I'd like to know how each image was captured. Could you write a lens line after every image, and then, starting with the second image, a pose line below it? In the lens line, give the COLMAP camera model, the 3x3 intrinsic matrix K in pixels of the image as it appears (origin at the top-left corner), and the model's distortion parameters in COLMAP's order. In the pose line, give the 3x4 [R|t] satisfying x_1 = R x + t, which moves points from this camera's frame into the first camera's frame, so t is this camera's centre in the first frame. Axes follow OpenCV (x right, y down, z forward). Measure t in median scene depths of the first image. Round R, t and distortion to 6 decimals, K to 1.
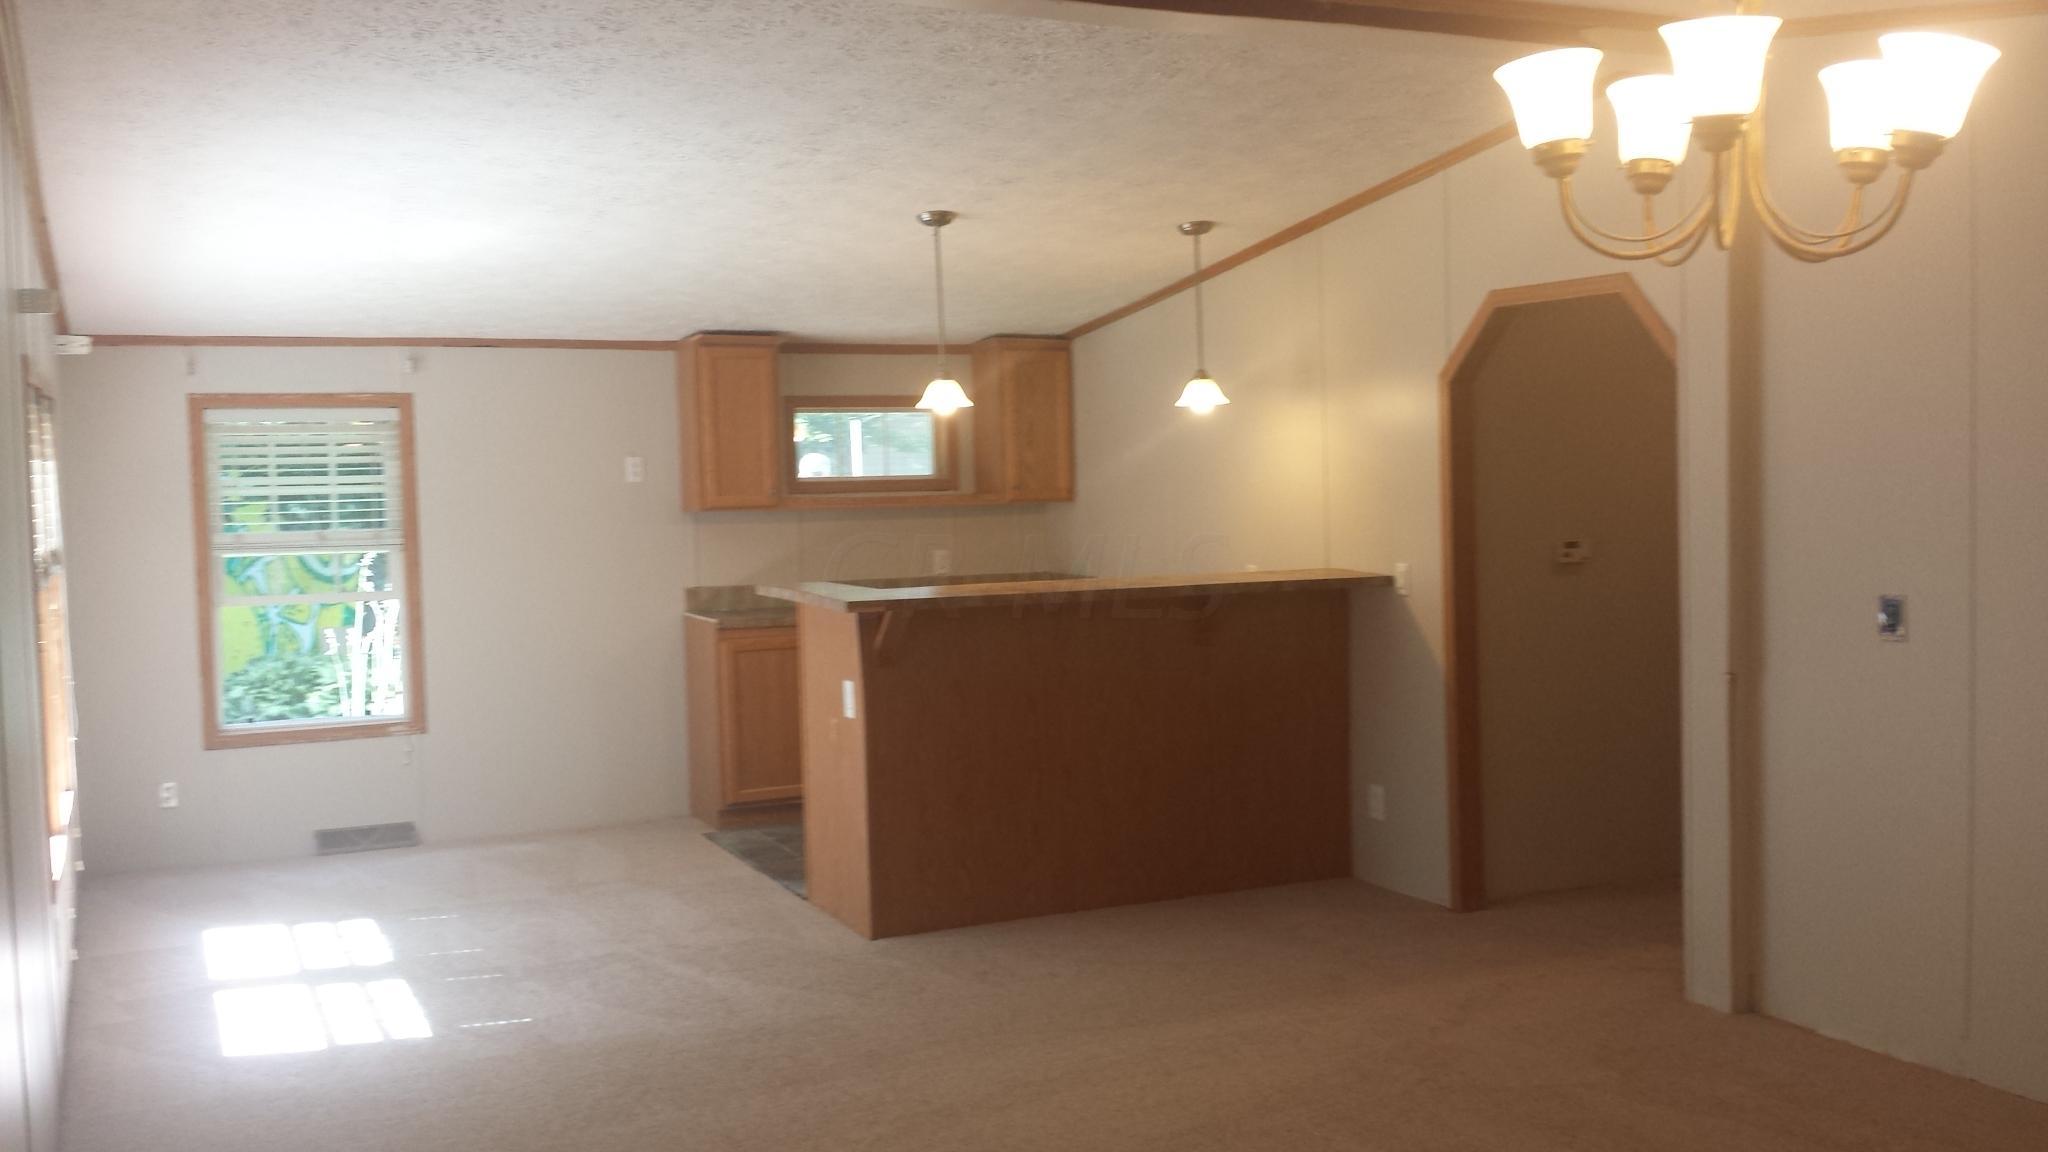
lens RADIAL K [[1895.2, 0, 1038.4], [0, 1895.2, 567.4], [0, 0, 1]] dist [0.132824, -0.331322]
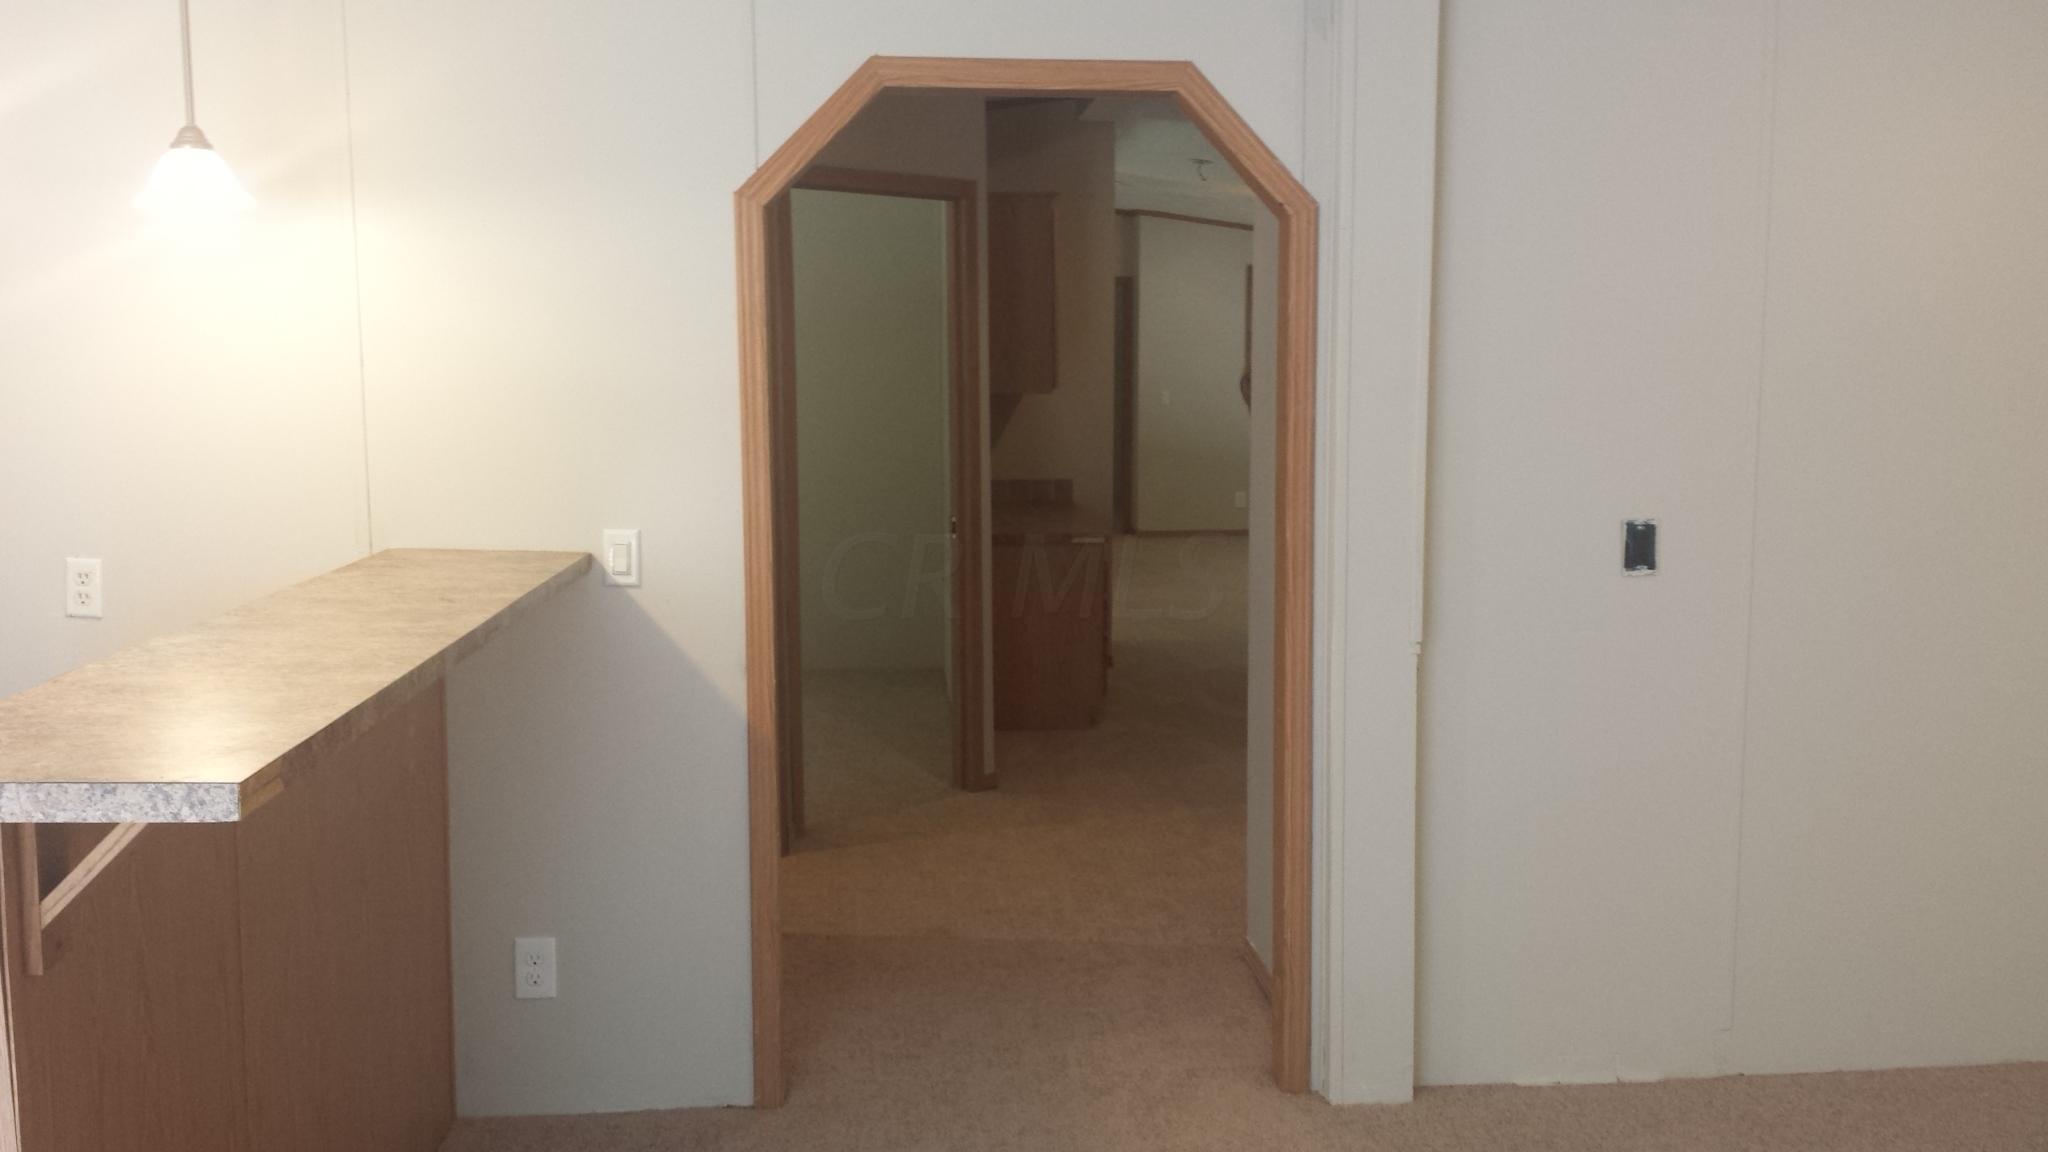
lens RADIAL K [[1895.2, 0, 1038.4], [0, 1895.2, 567.4], [0, 0, 1]] dist [0.132824, -0.331322]
pose [[0.351702, -0.082903, 0.932434, -0.298606], [0.045296, 0.996411, 0.071506, -0.026293], [-0.935016, 0.017087, 0.354195, 0.718176]]
